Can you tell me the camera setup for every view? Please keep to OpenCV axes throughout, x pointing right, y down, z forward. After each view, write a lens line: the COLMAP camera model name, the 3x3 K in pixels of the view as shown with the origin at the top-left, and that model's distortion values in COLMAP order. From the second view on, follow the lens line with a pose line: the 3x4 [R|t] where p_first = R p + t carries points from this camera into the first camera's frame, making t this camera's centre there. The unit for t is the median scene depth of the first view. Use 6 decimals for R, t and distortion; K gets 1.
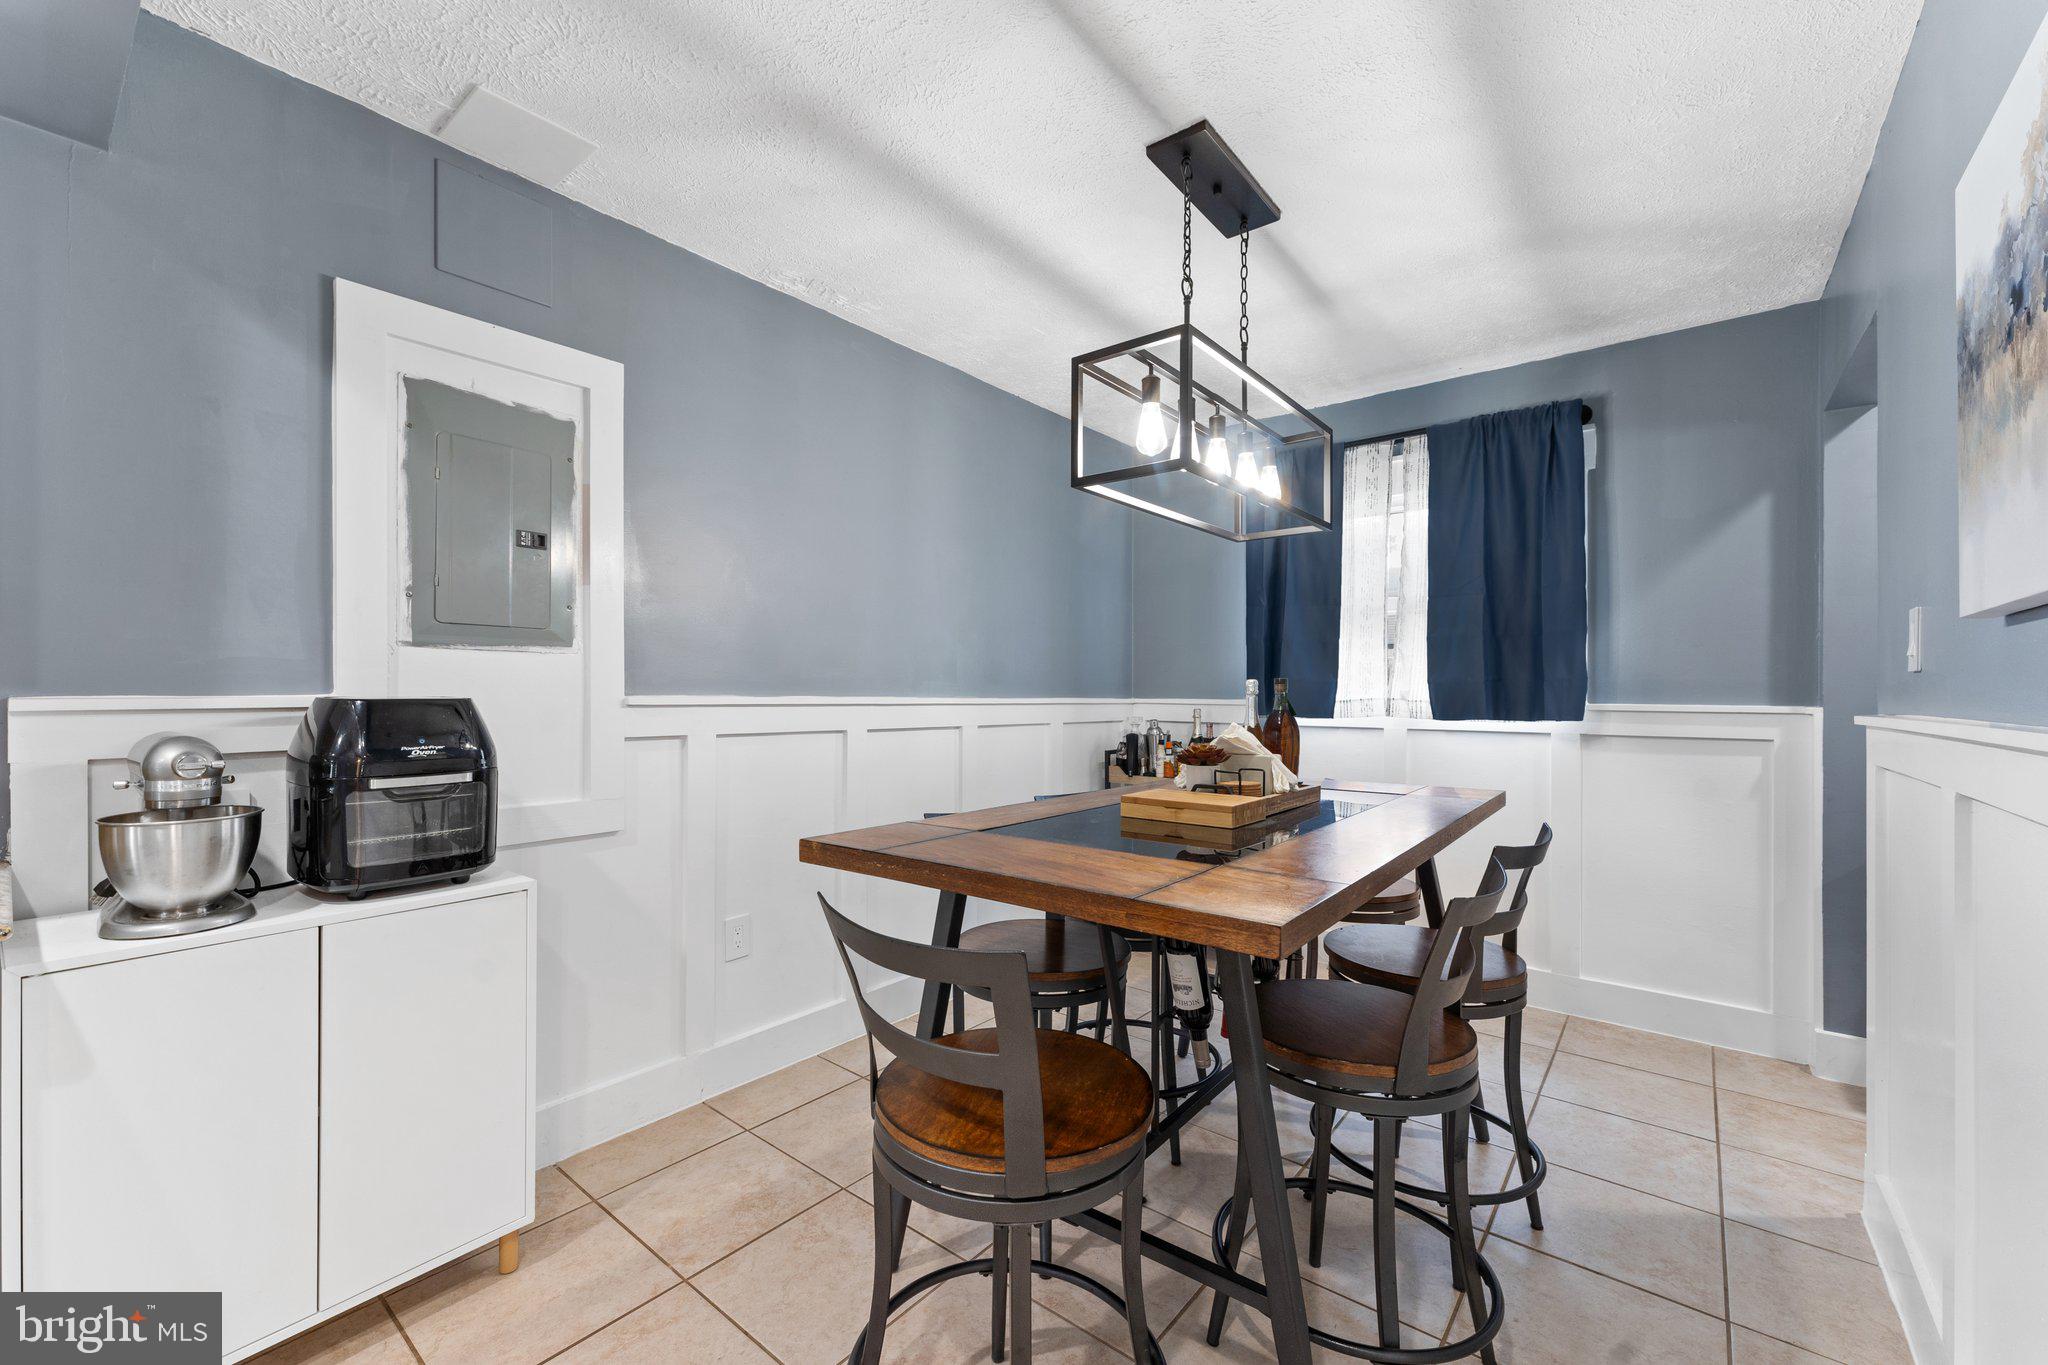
lens RADIAL K [[827.6, 0, 1011.2], [0, 827.6, 691.6], [0, 0, 1]] dist [0.009375, -0.000978]
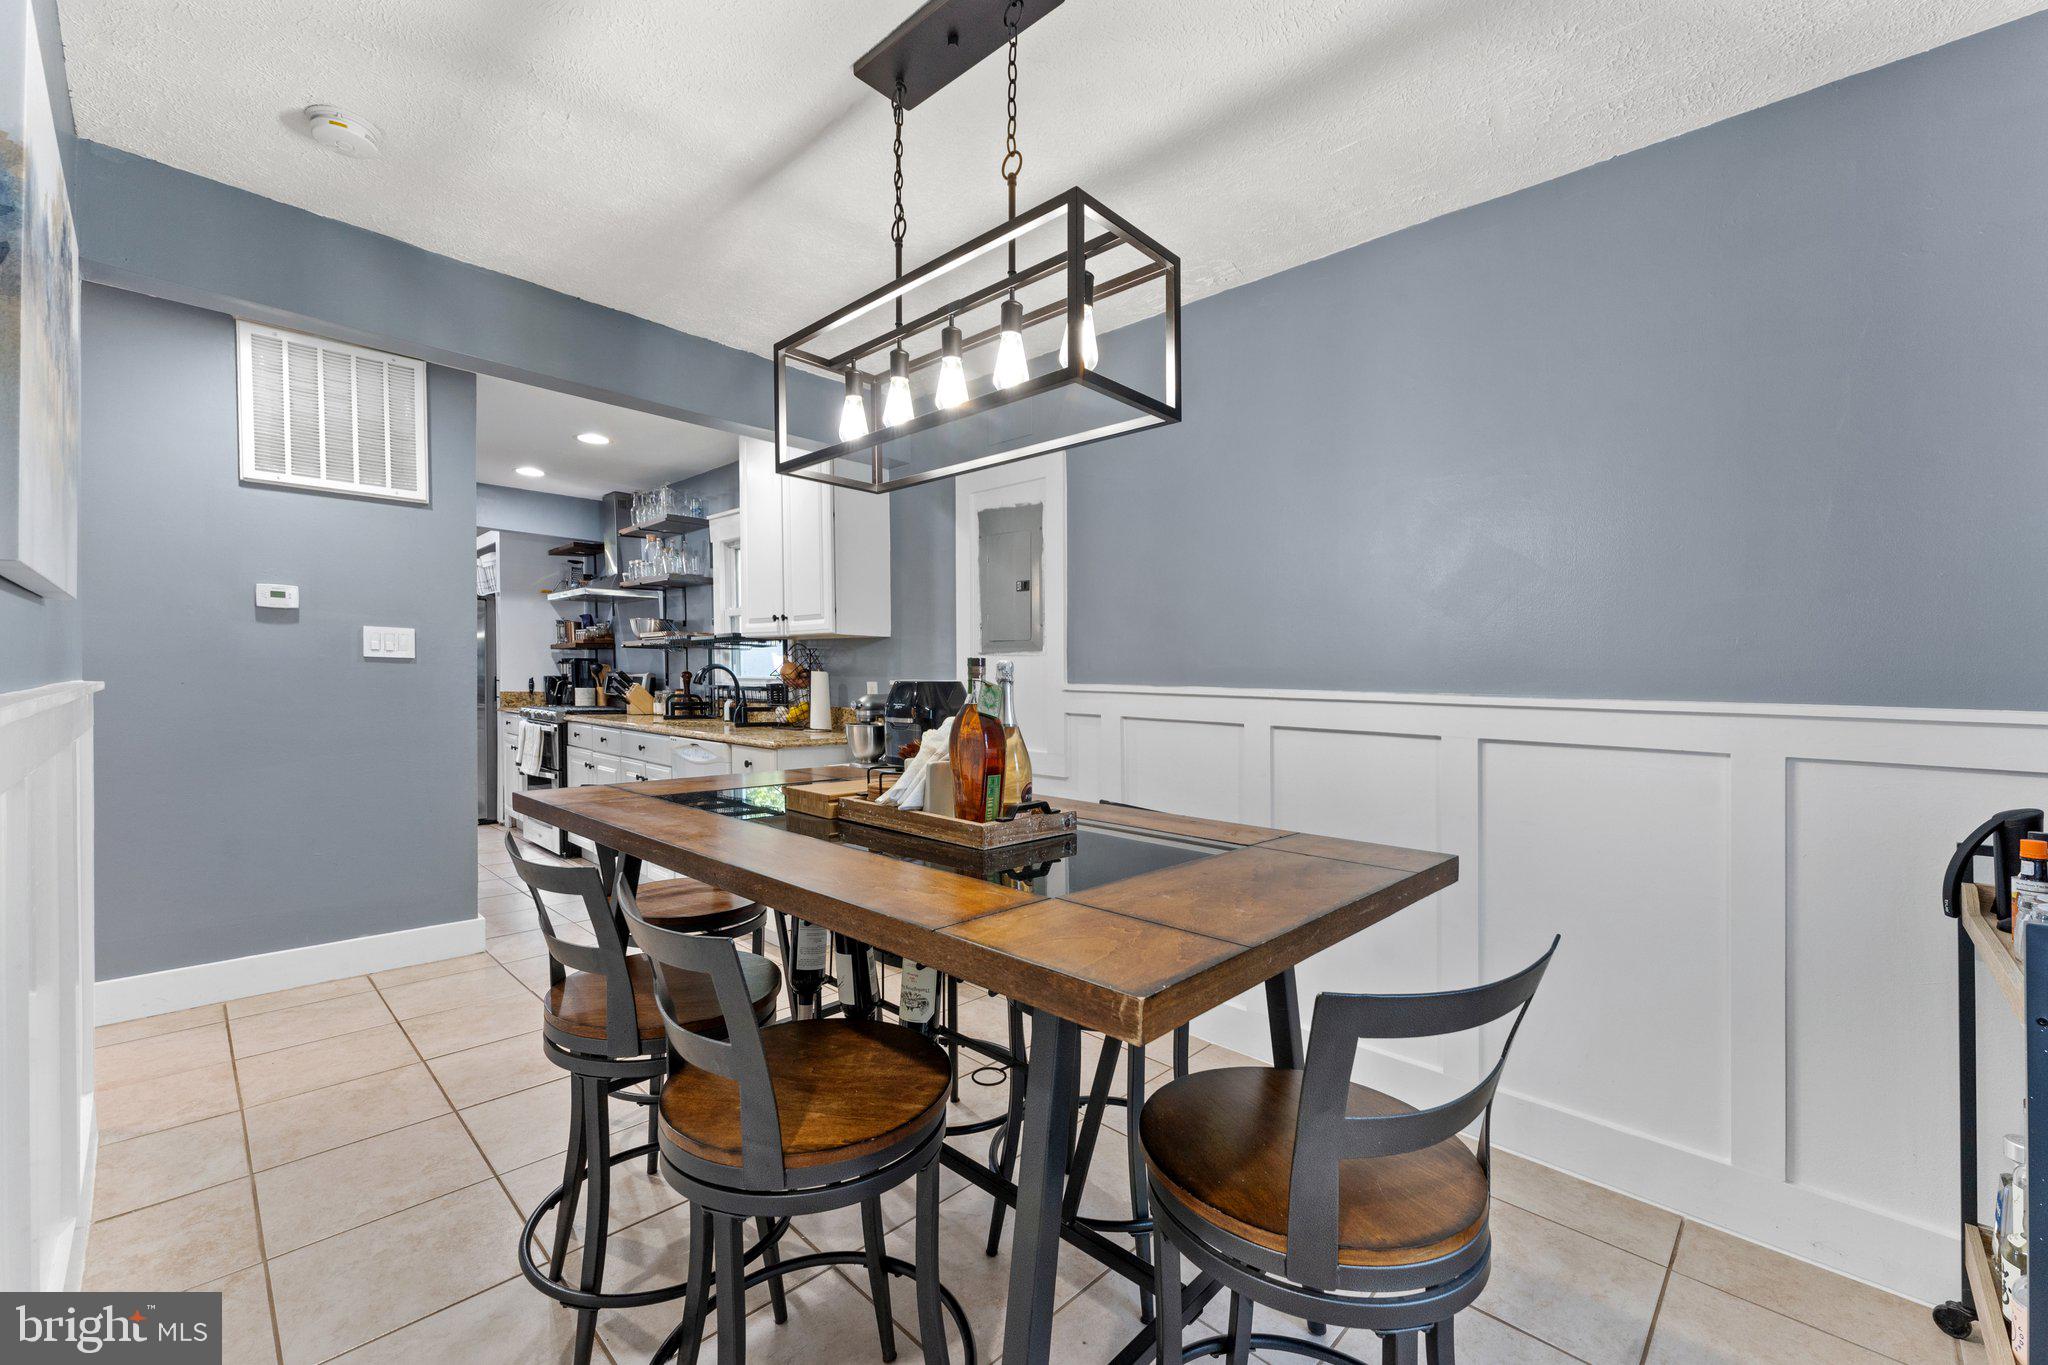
lens RADIAL K [[827.6, 0, 1017.9], [0, 827.6, 718.5], [0, 0, 1]] dist [0.009375, -0.000978]
pose [[-0.092347, 0.055245, -0.994193, 0.669298], [-0.008020, 0.998386, 0.056223, -0.009127], [0.995695, 0.013166, -0.091755, 0.729224]]
